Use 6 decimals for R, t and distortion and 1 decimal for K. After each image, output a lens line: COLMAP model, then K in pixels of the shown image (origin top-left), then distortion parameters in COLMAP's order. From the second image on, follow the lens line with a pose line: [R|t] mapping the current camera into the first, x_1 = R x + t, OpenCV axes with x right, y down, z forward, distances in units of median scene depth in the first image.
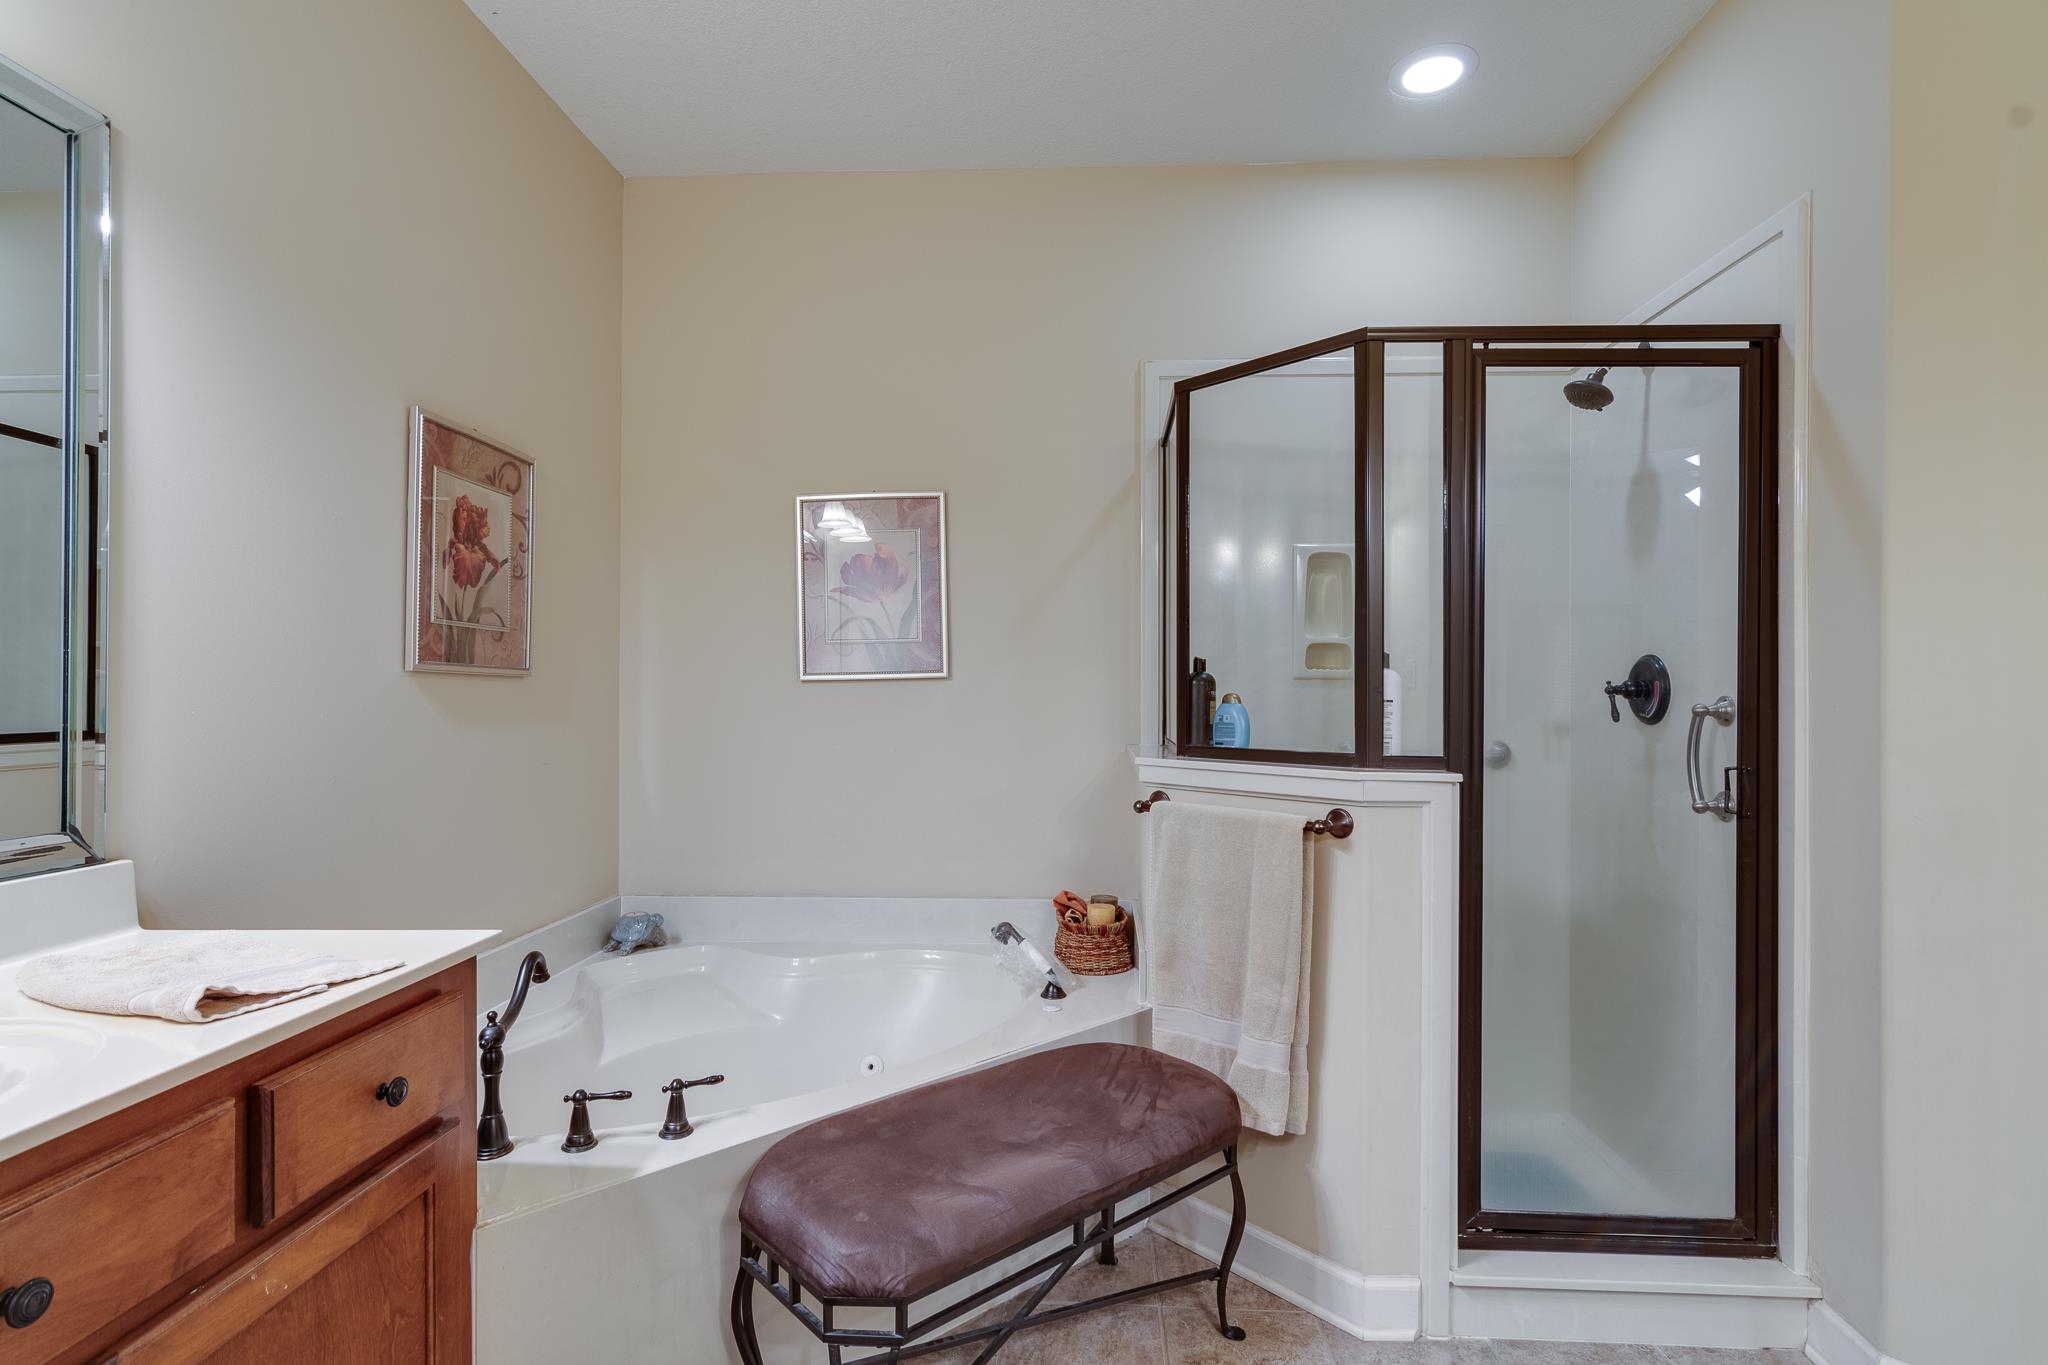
lens RADIAL K [[1010.7, 0, 1030.9], [0, 1010.7, 696.6], [0, 0, 1]] dist [-0.011568, 0.013245]
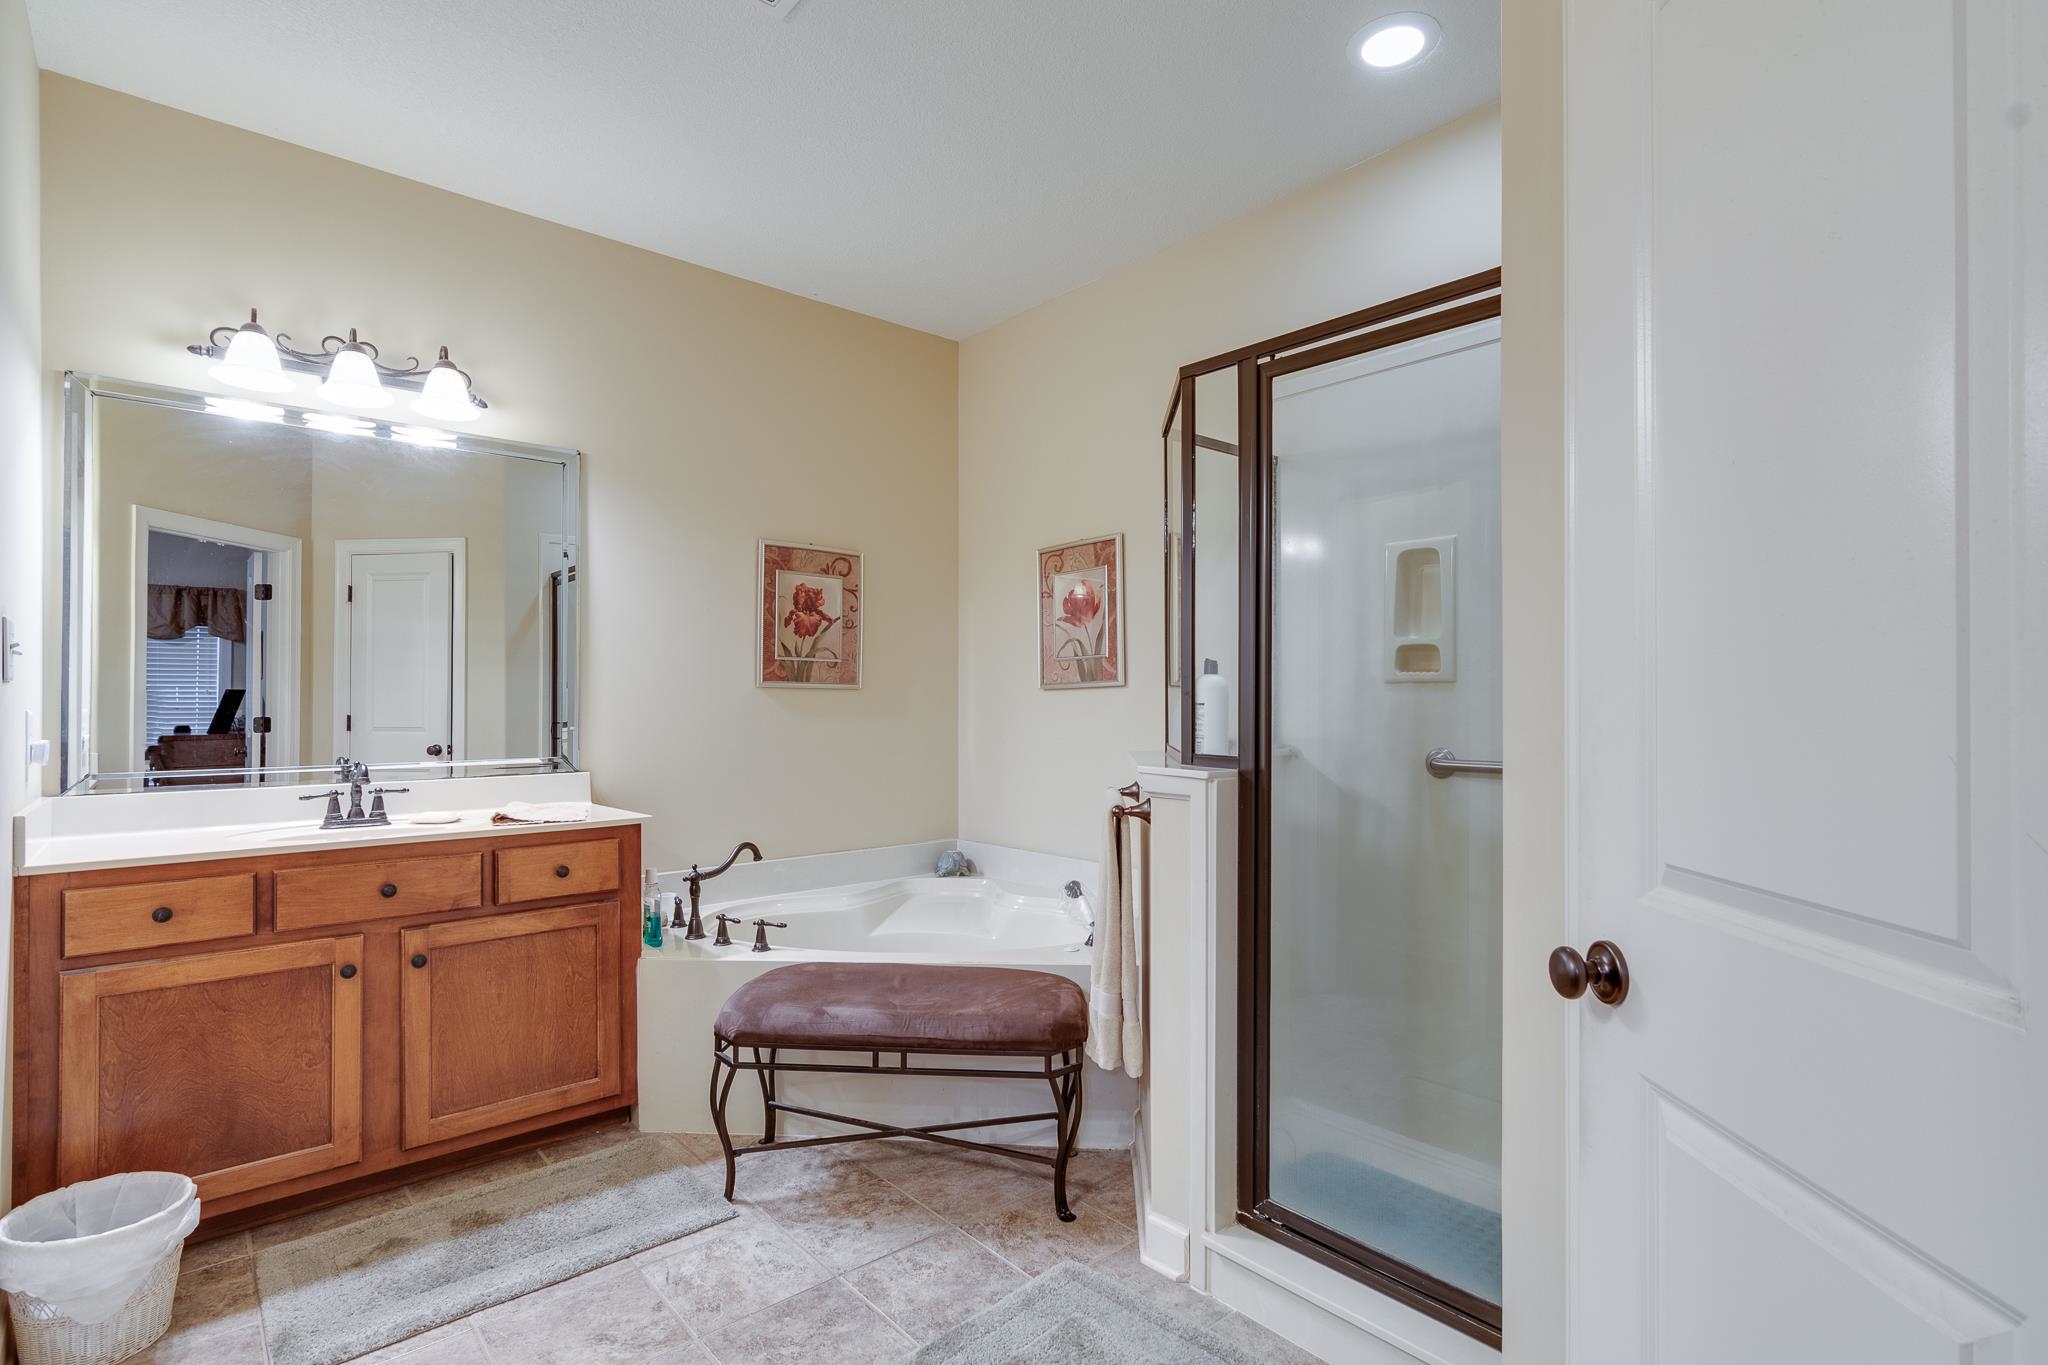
lens RADIAL K [[1009.9, 0, 1017.3], [0, 1009.9, 703.1], [0, 0, 1]] dist [-0.003505, 0.000625]
pose [[0.679912, 0.000222, -0.733294, 0.931919], [-0.000797, 1.000000, -0.000437, 0.003741], [0.733294, 0.000882, 0.679912, 0.102033]]
